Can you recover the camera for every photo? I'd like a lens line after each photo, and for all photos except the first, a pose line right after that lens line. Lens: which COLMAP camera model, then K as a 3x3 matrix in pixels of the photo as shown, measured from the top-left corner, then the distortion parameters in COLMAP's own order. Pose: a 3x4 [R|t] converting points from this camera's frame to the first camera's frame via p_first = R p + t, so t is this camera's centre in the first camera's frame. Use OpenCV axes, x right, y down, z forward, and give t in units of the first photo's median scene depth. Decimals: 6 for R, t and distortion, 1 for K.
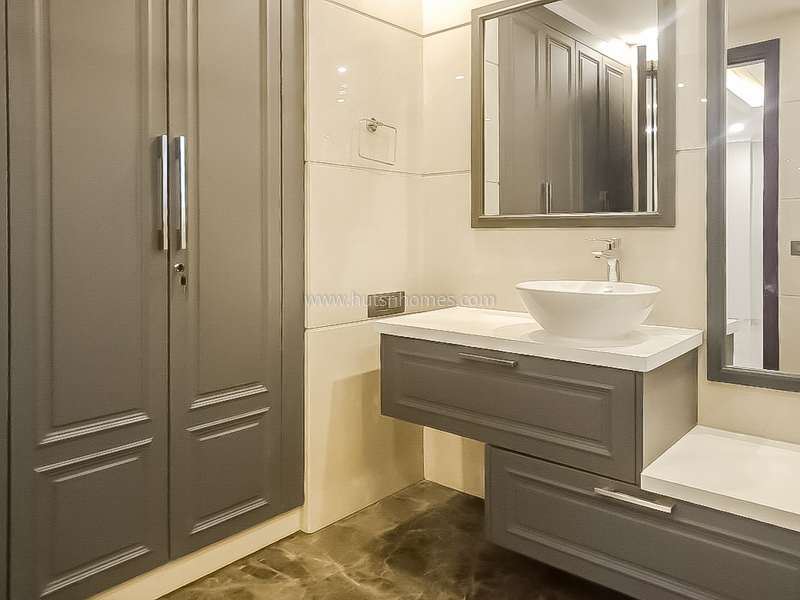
lens RADIAL K [[583.9, 0, 401.1], [0, 583.9, 283.8], [0, 0, 1]] dist [0.023638, -0.005060]
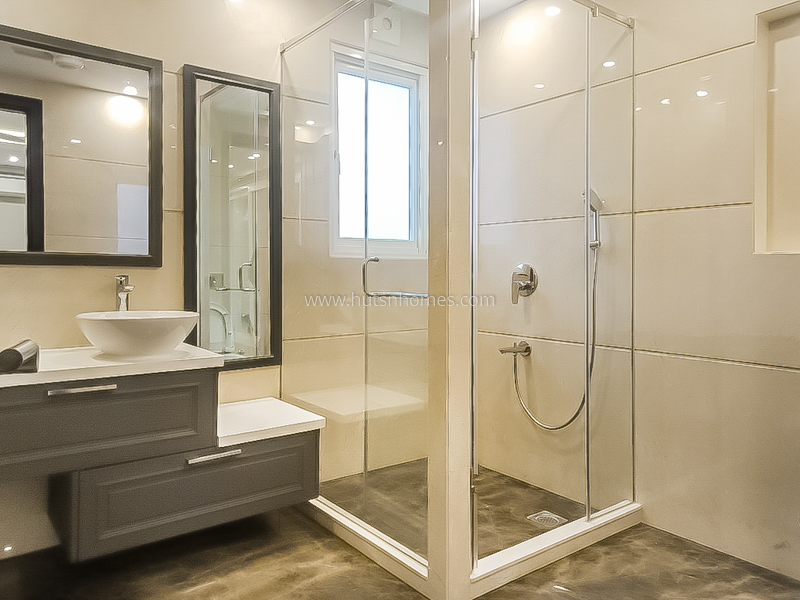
lens RADIAL K [[583.9, 0, 401.1], [0, 583.9, 283.8], [0, 0, 1]] dist [0.023638, -0.005060]
pose [[0.233152, -0.019507, 0.972245, -0.693285], [0.073055, 0.997325, 0.002491, -0.018301], [-0.969692, 0.070446, 0.233954, 0.155941]]
